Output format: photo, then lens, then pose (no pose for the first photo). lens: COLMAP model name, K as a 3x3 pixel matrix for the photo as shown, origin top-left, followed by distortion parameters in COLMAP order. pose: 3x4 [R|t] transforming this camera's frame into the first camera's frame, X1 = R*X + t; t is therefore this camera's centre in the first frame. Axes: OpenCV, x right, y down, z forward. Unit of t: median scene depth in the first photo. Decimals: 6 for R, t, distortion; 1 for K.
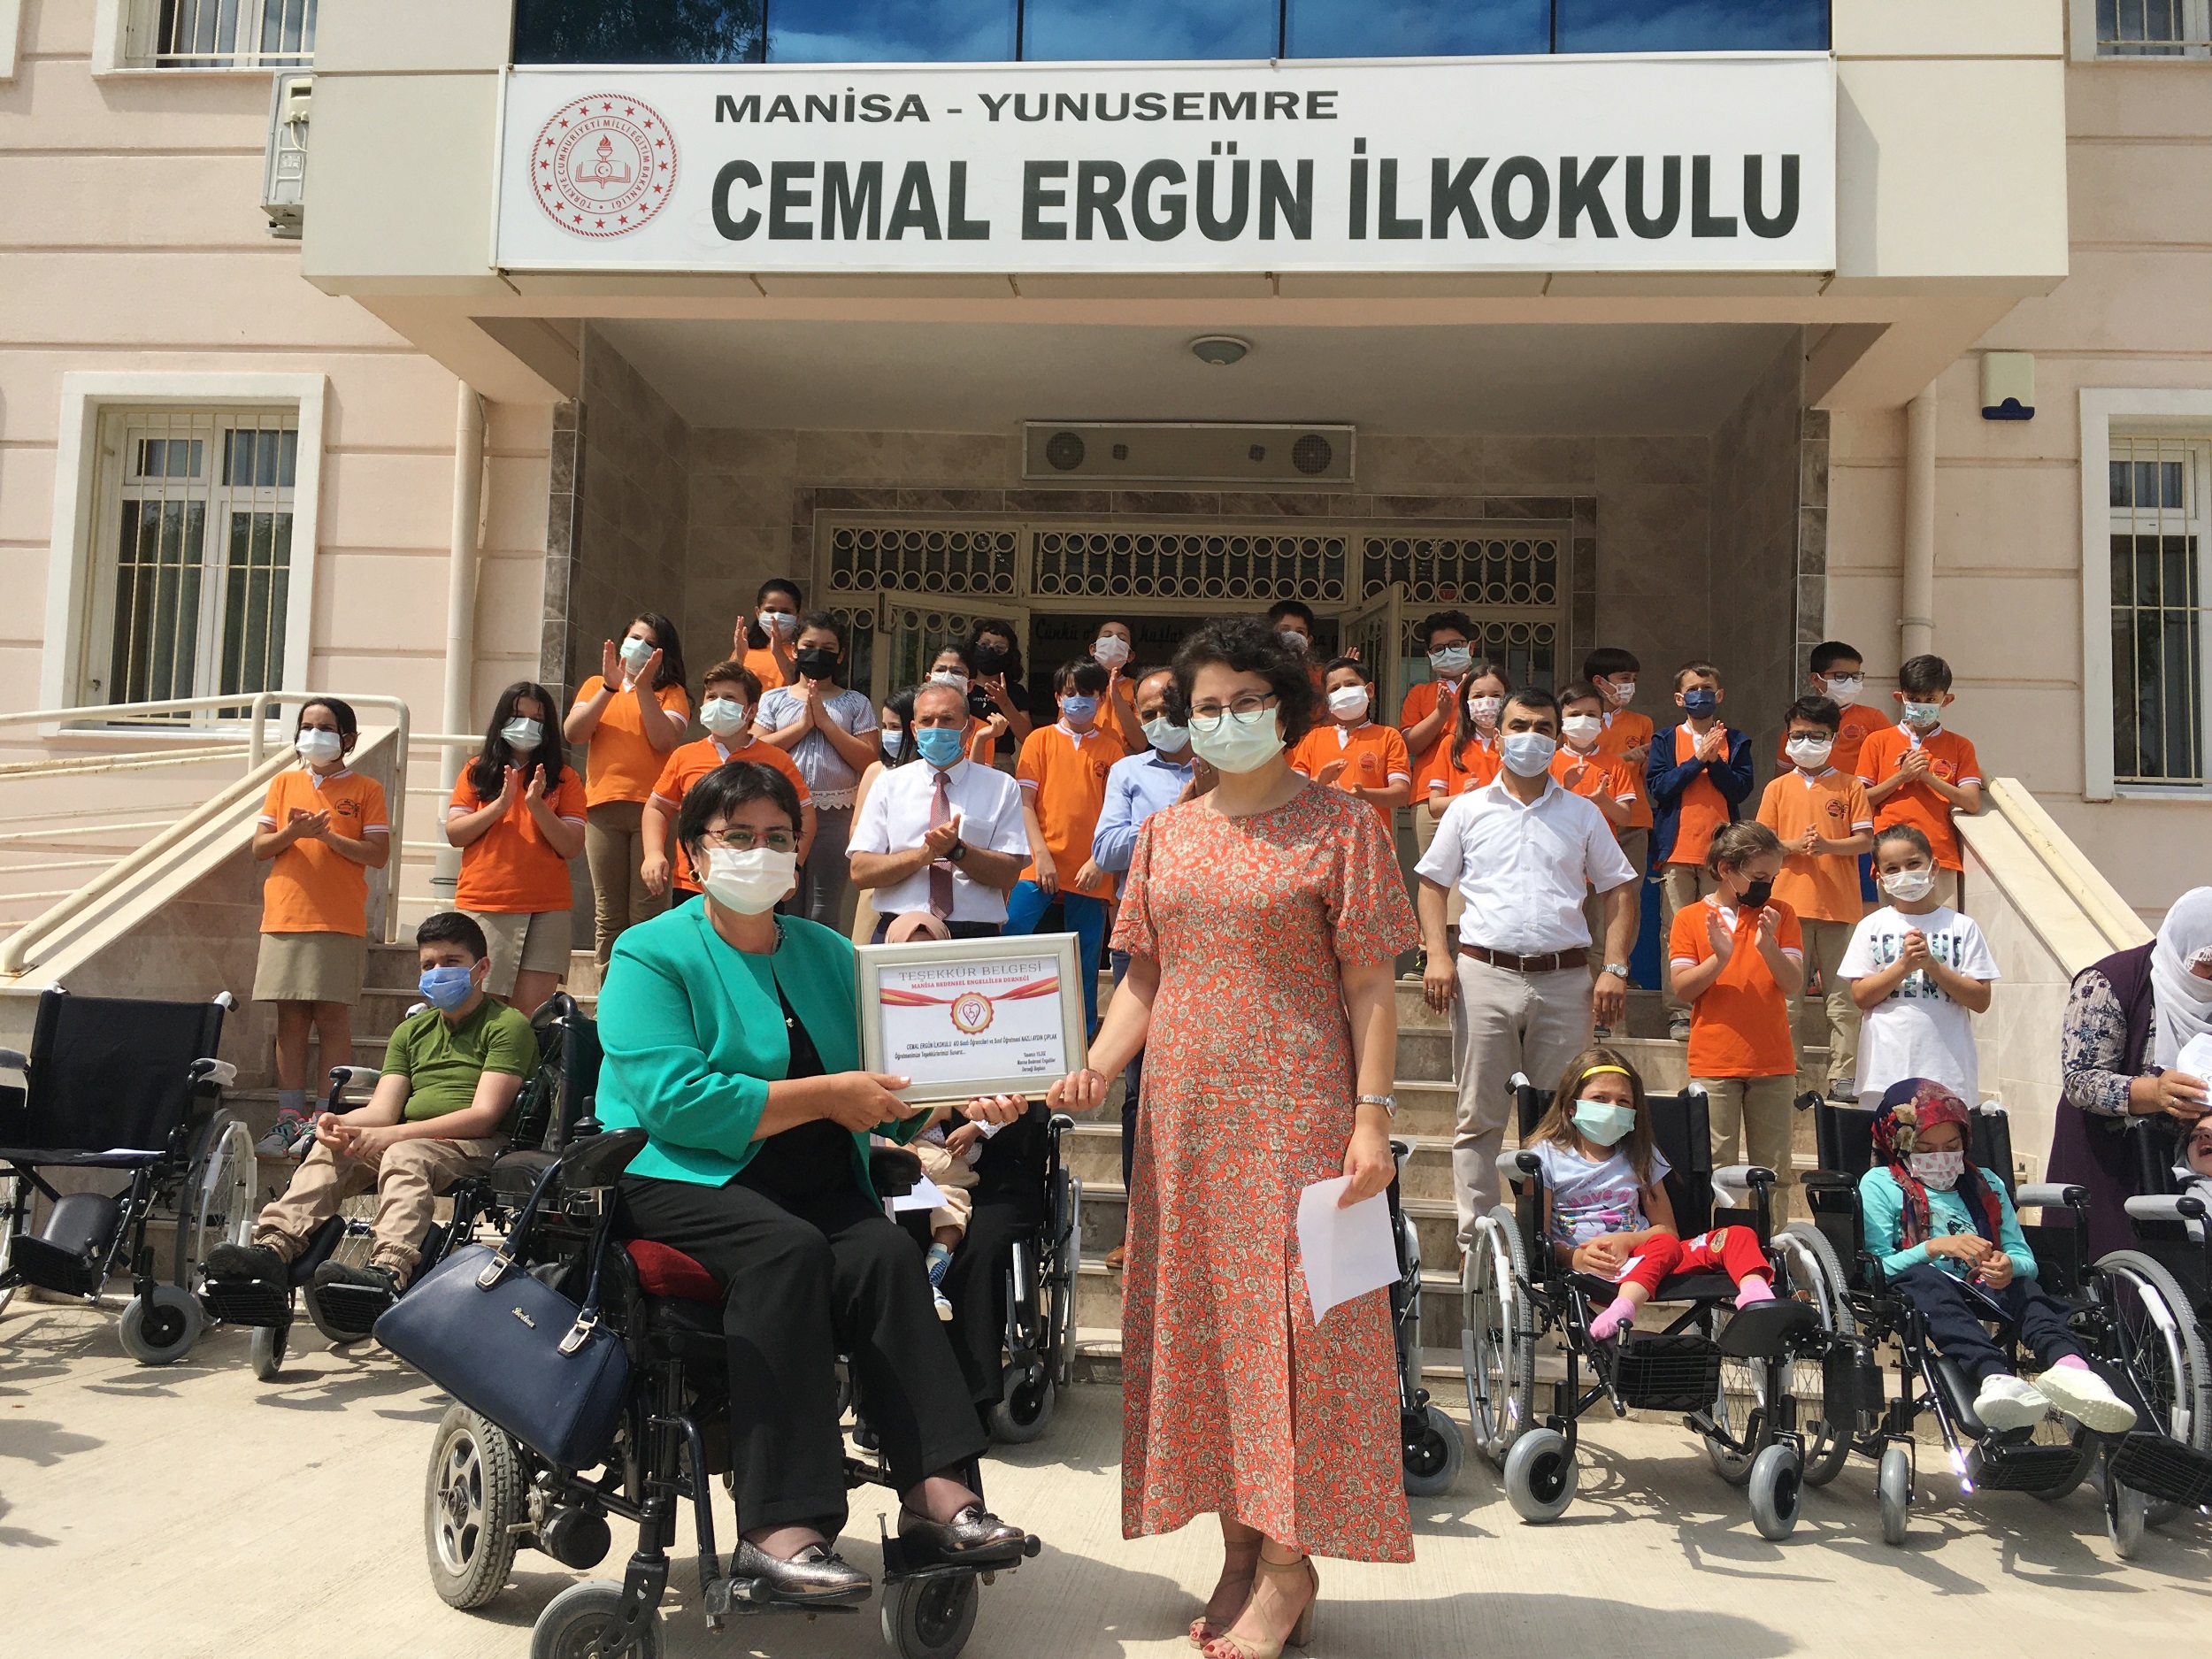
lens RADIAL K [[1877.1, 0, 1099.4], [0, 1877.1, 835.9], [0, 0, 1]] dist [0.073936, -0.116607]
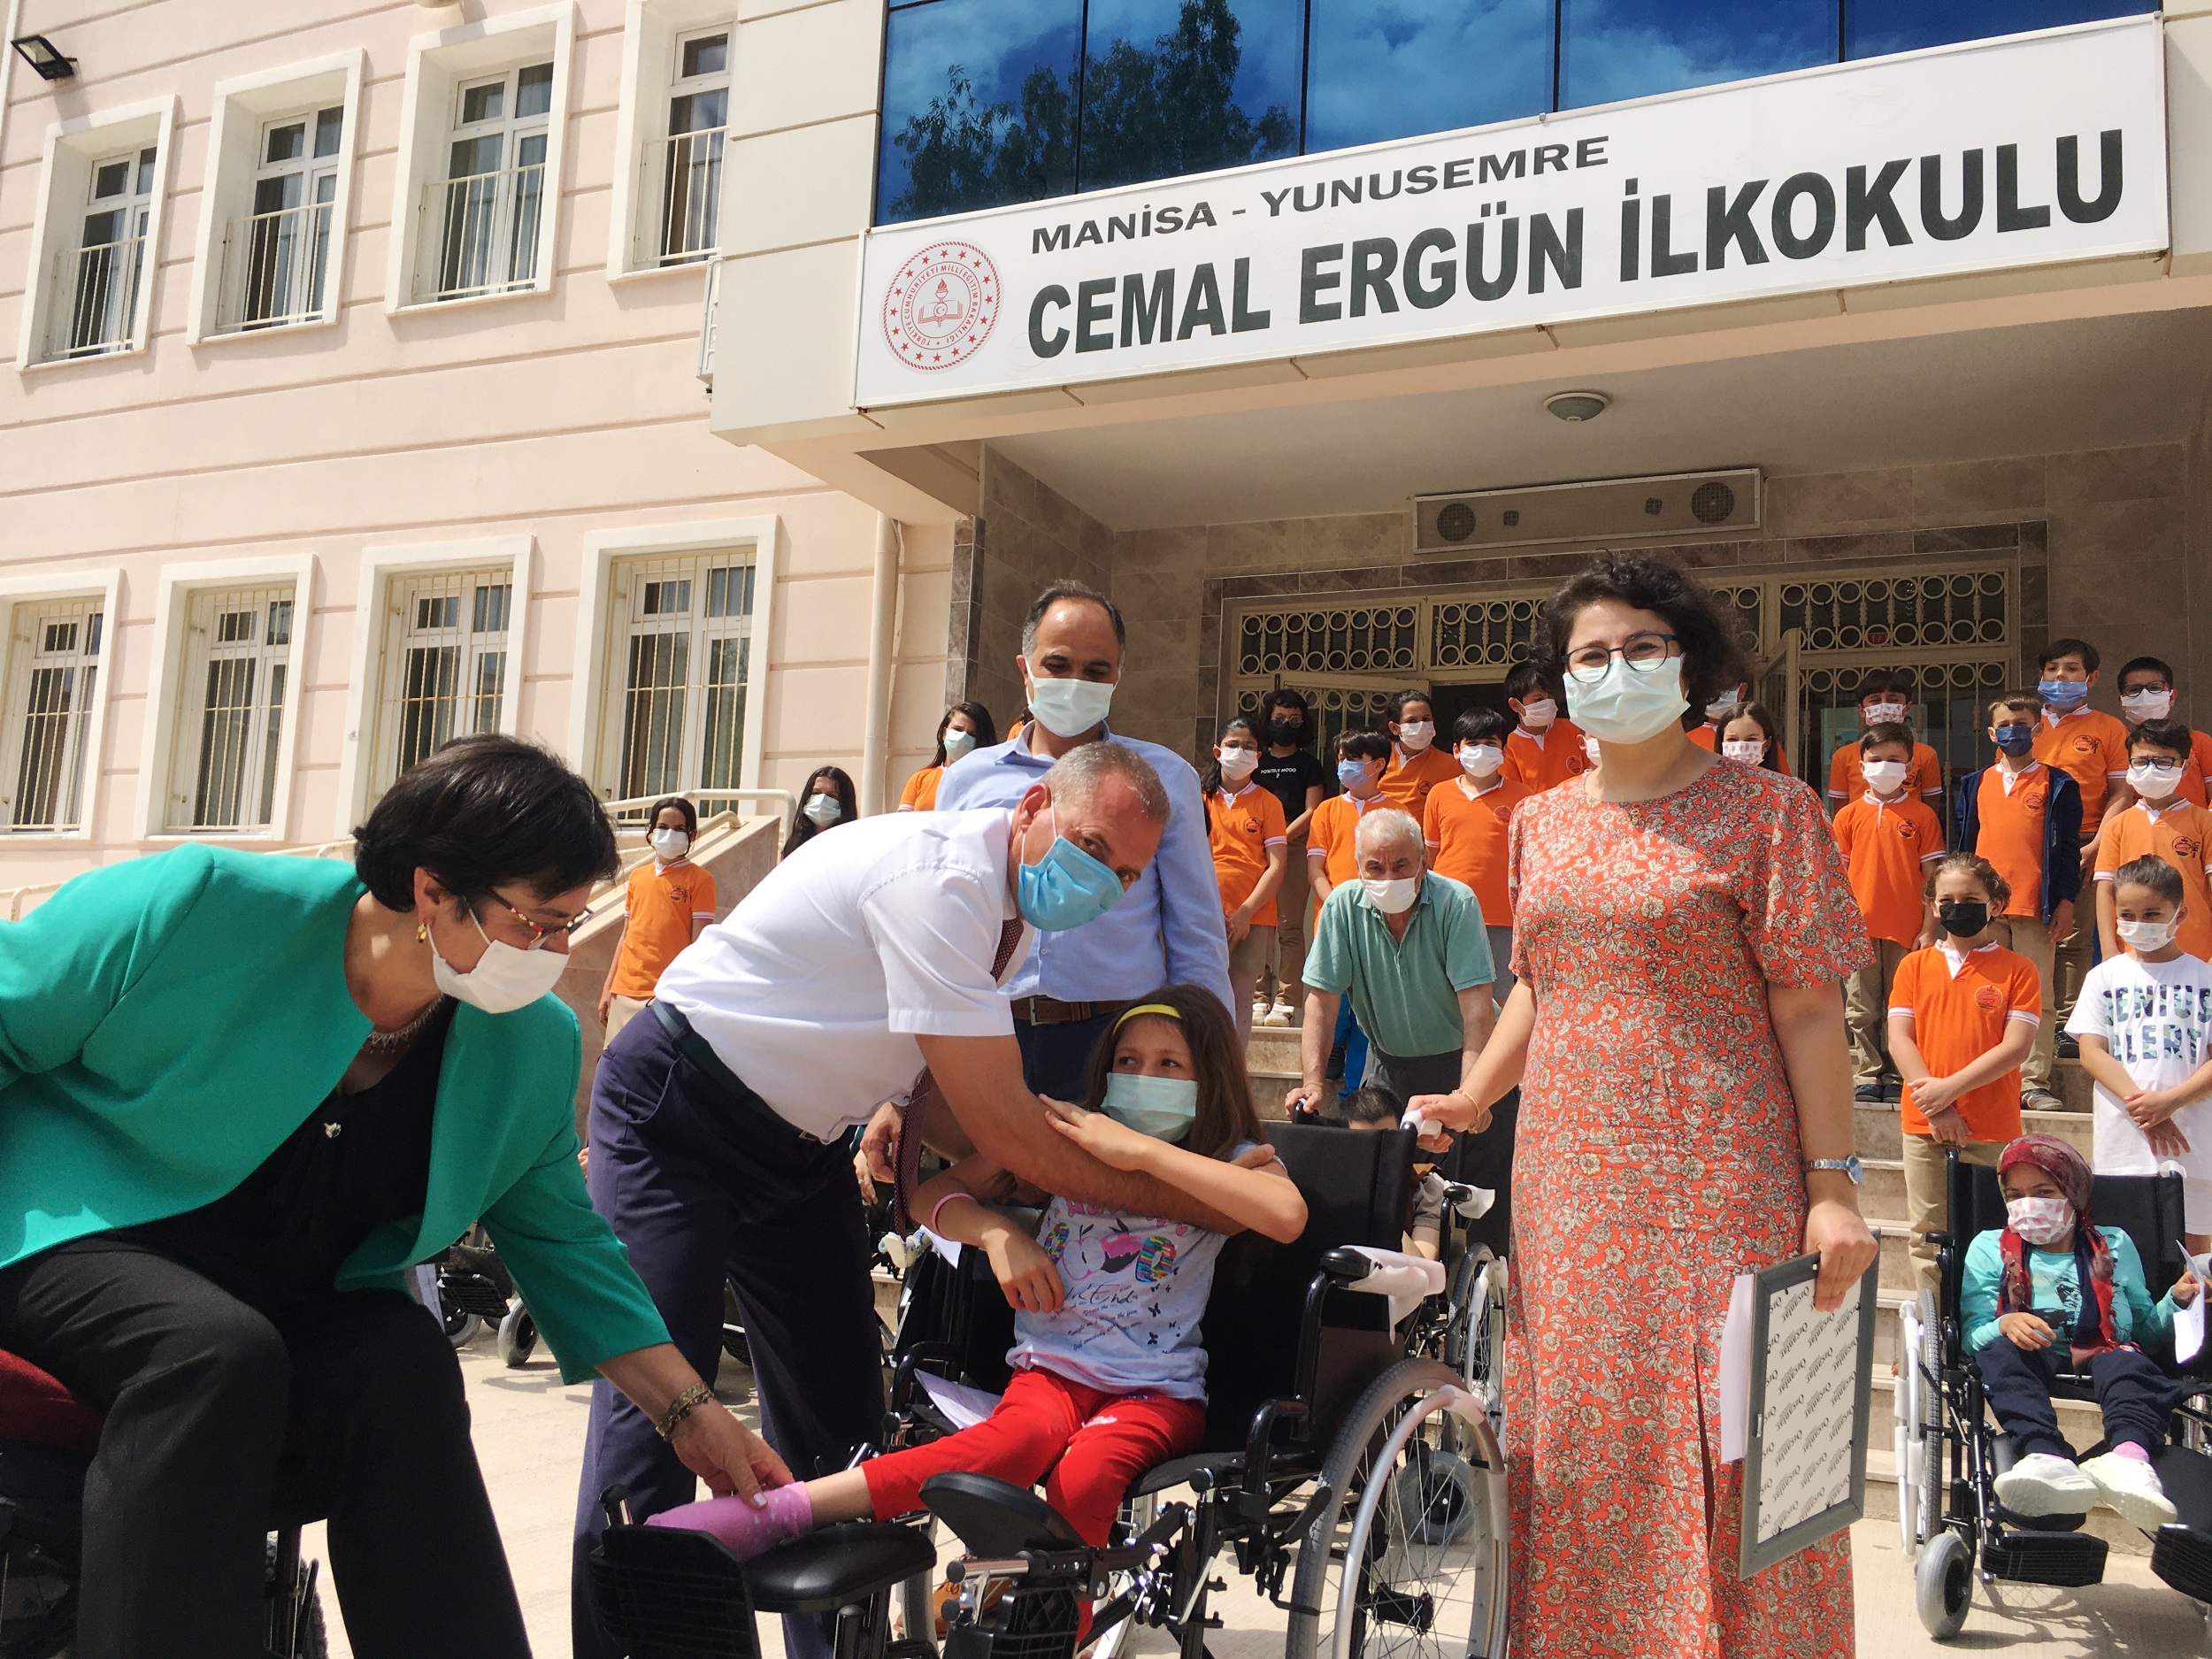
lens RADIAL K [[1874.9, 0, 1099.1], [0, 1874.9, 846.5], [0, 0, 1]] dist [0.078023, -0.123897]
pose [[0.943010, -0.029607, -0.331444, 0.187481], [0.014566, 0.998752, -0.047775, 0.019067], [0.332445, 0.040225, 0.942264, -0.002858]]
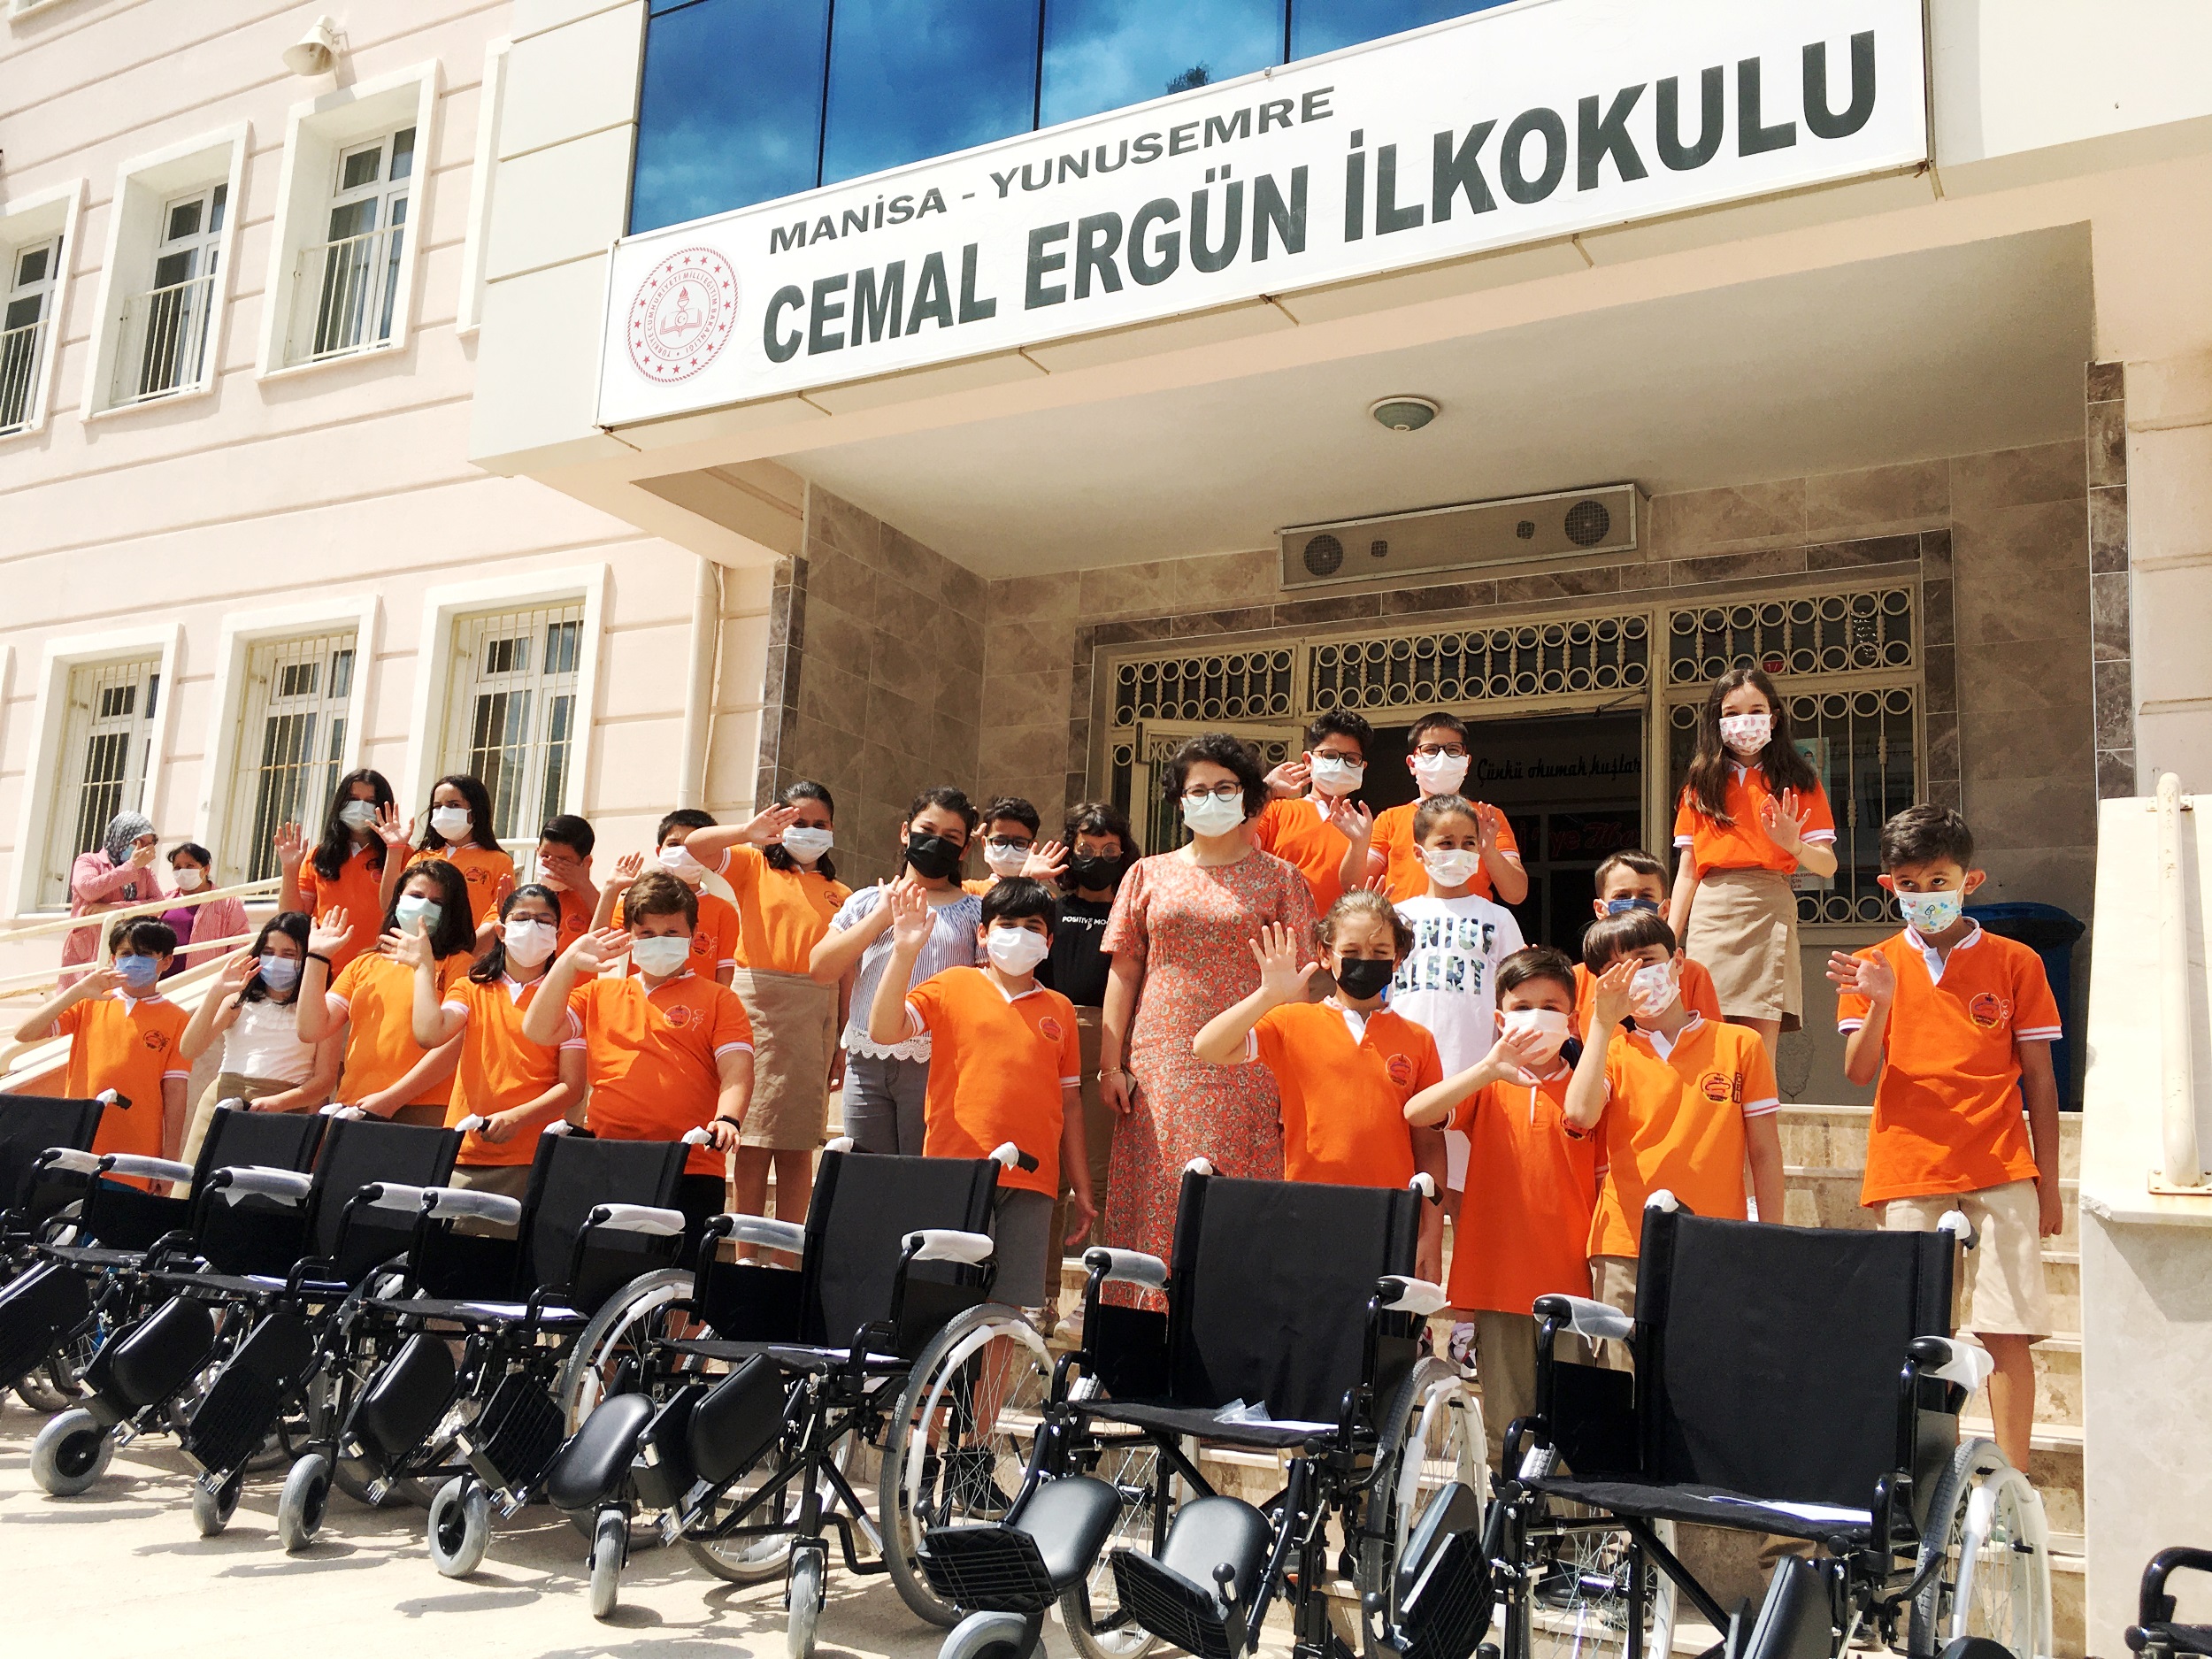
lens RADIAL K [[1877.1, 0, 1099.4], [0, 1877.1, 835.9], [0, 0, 1]] dist [0.073936, -0.116607]
pose [[0.915483, -0.062855, -0.397417, 0.347694], [0.018080, 0.993152, -0.115425, 0.055299], [0.401950, 0.098485, 0.910350, 0.176833]]
